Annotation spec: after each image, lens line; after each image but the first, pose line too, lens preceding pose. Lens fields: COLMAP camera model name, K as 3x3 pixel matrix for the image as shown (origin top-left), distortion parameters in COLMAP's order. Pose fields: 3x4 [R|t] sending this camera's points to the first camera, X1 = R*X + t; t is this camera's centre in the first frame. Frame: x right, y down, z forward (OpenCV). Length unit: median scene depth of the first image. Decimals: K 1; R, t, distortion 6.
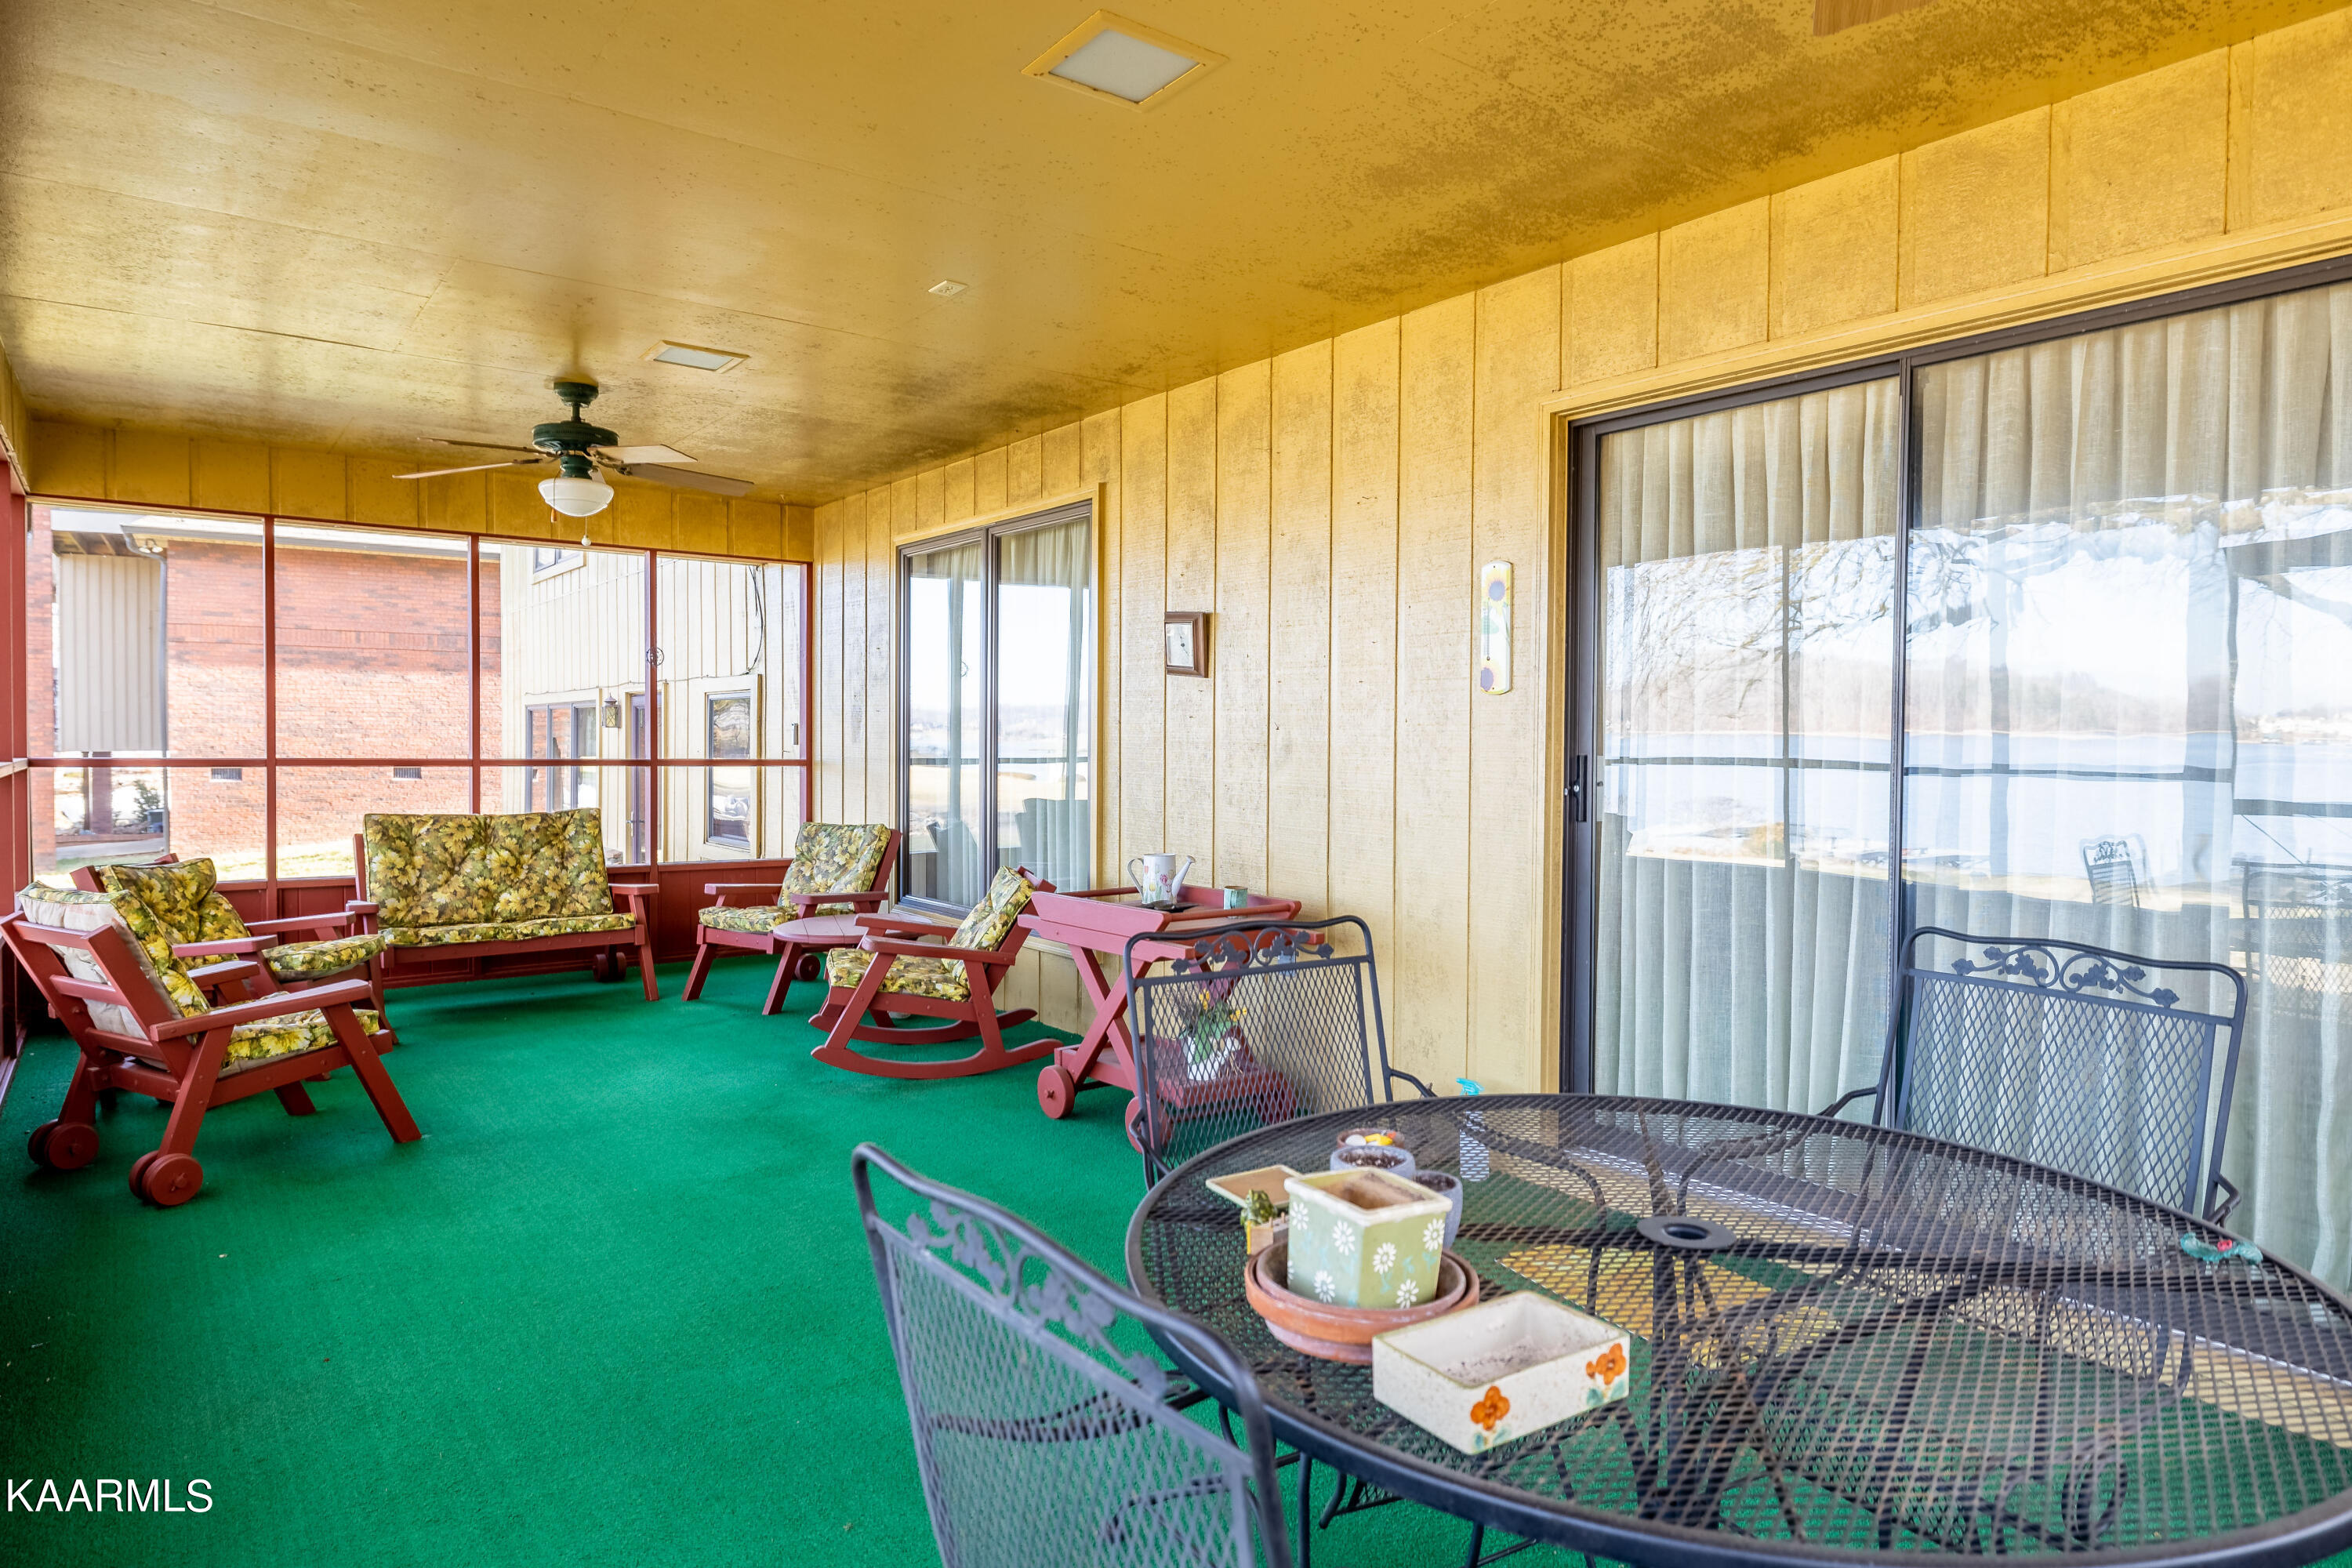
lens RADIAL K [[1407.8, 0, 1169.7], [0, 1407.8, 765.9], [0, 0, 1]] dist [-0.002928, -0.000345]
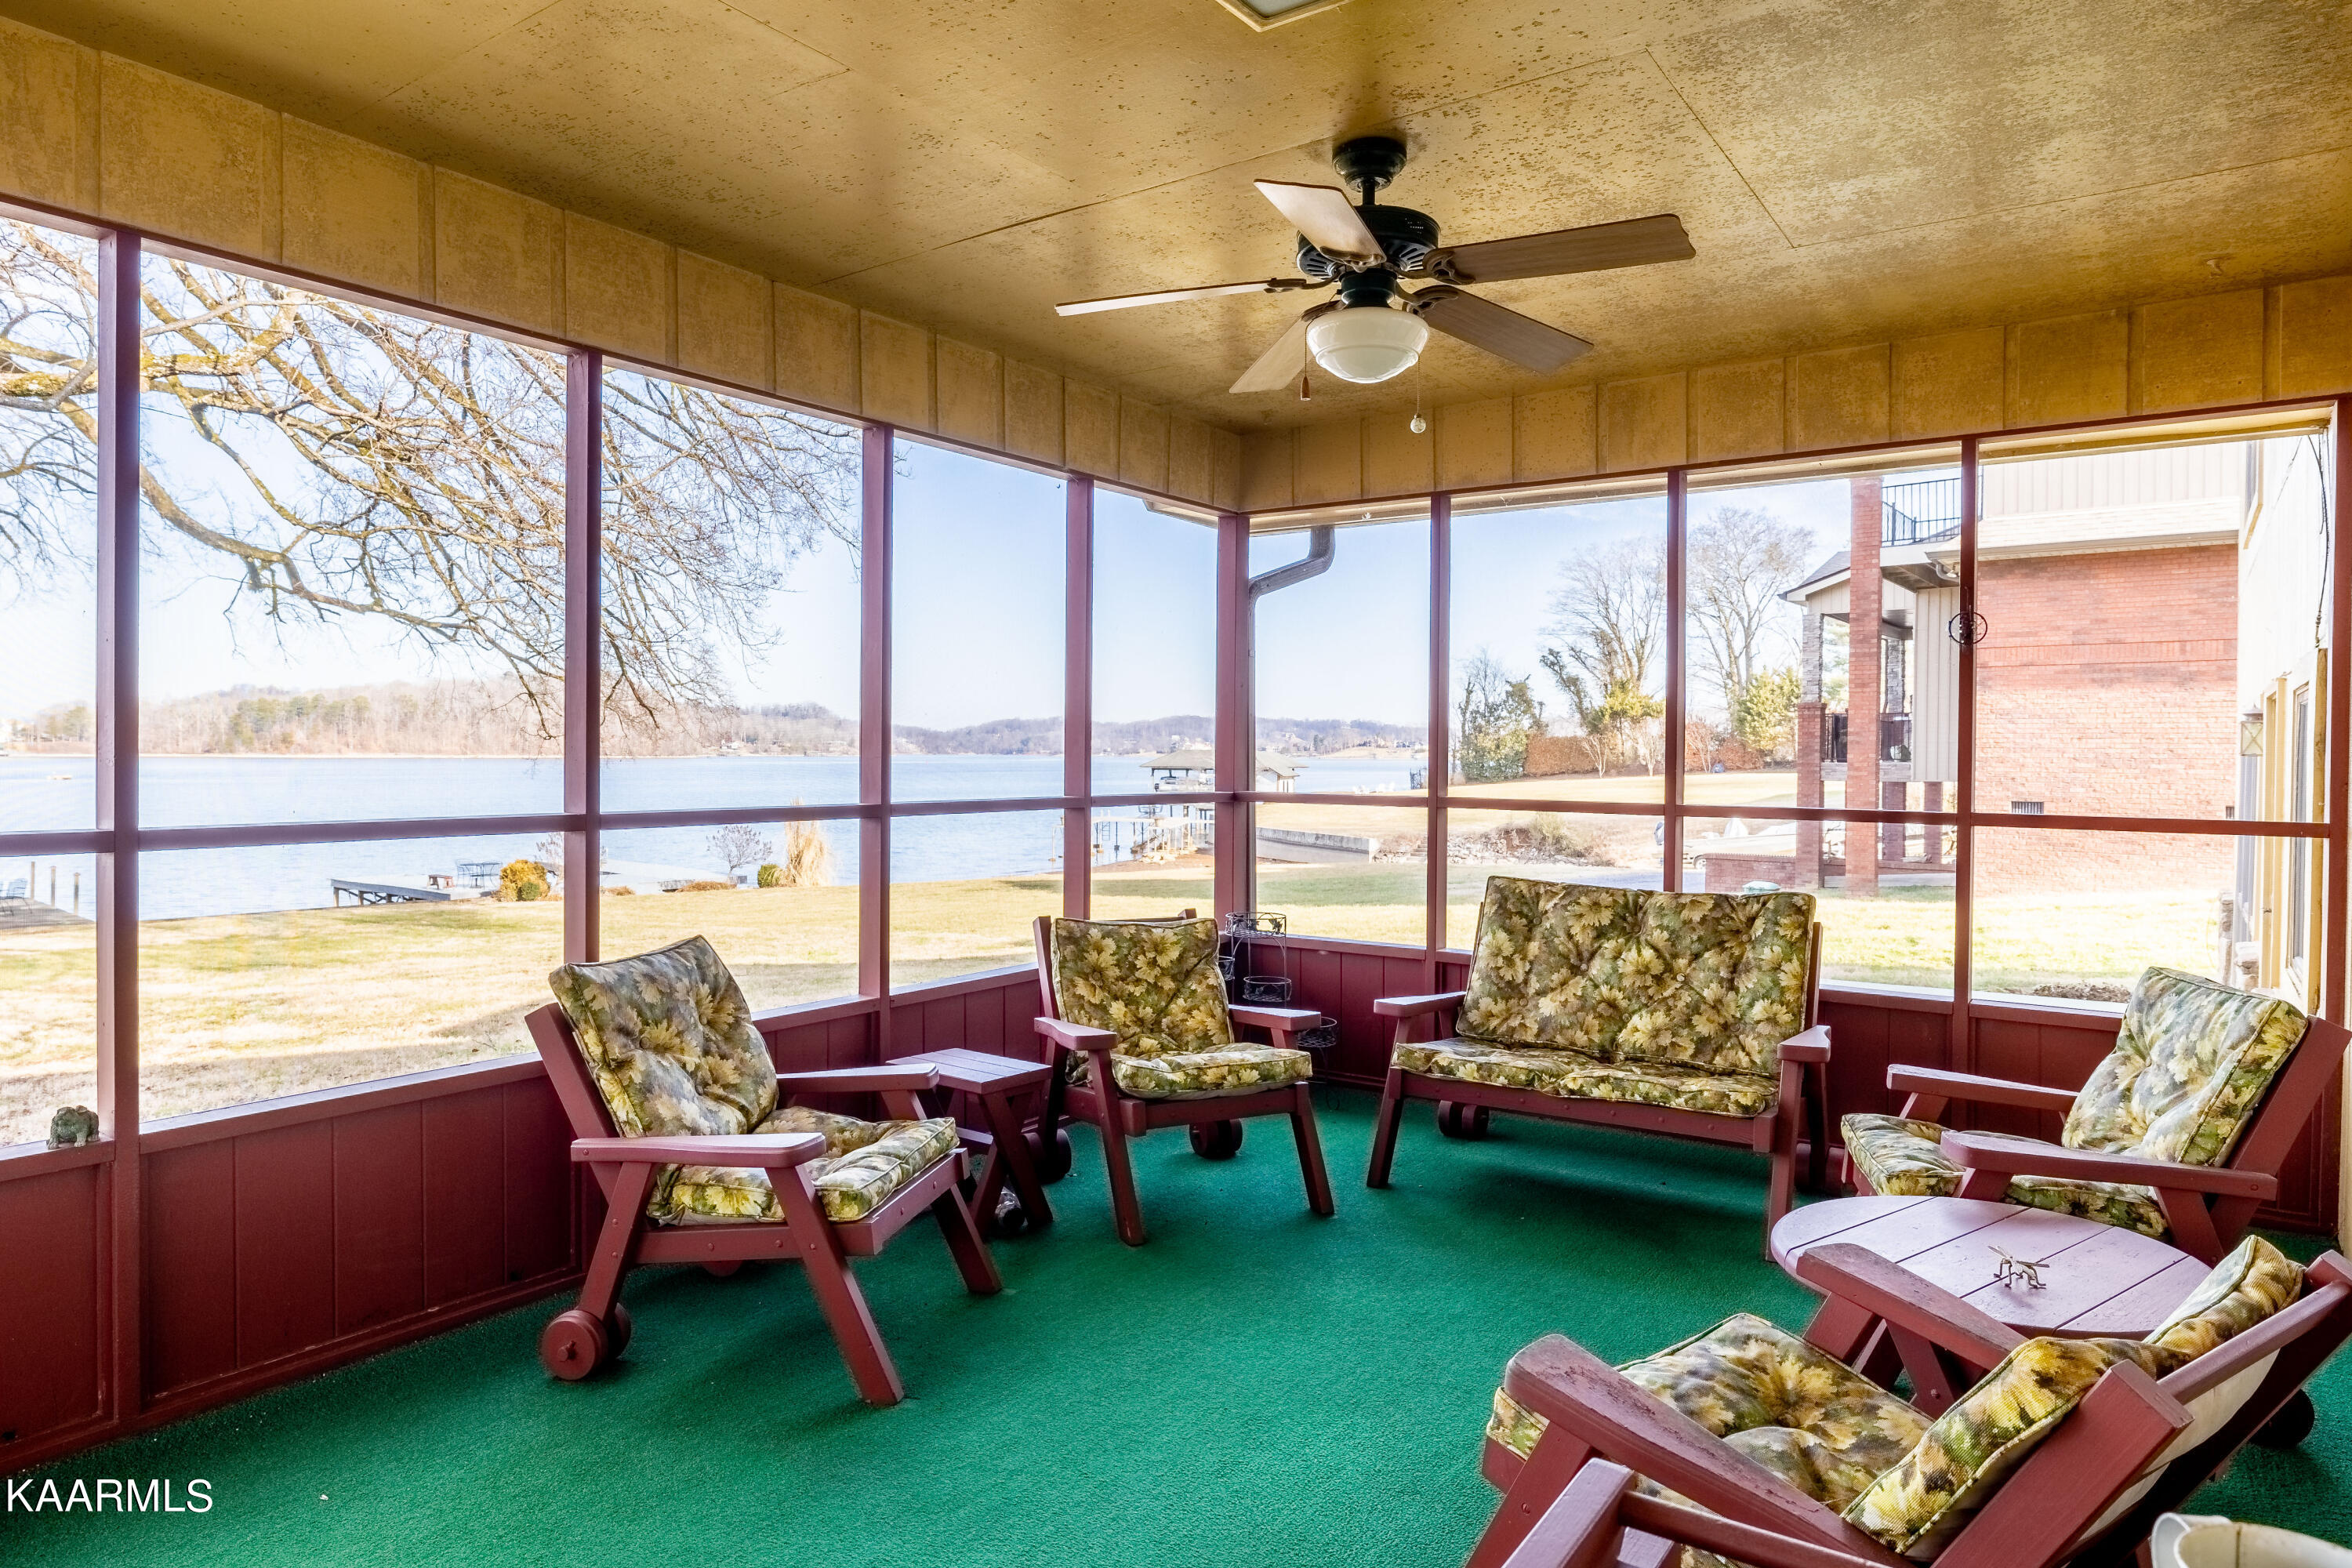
lens RADIAL K [[1407.8, 0, 1169.7], [0, 1407.8, 765.9], [0, 0, 1]] dist [-0.002928, -0.000345]
pose [[0.312803, 0.001811, -0.949816, 0.072265], [-0.021900, 0.999746, -0.005307, -0.015444], [0.949565, 0.022461, 0.312763, 0.594183]]
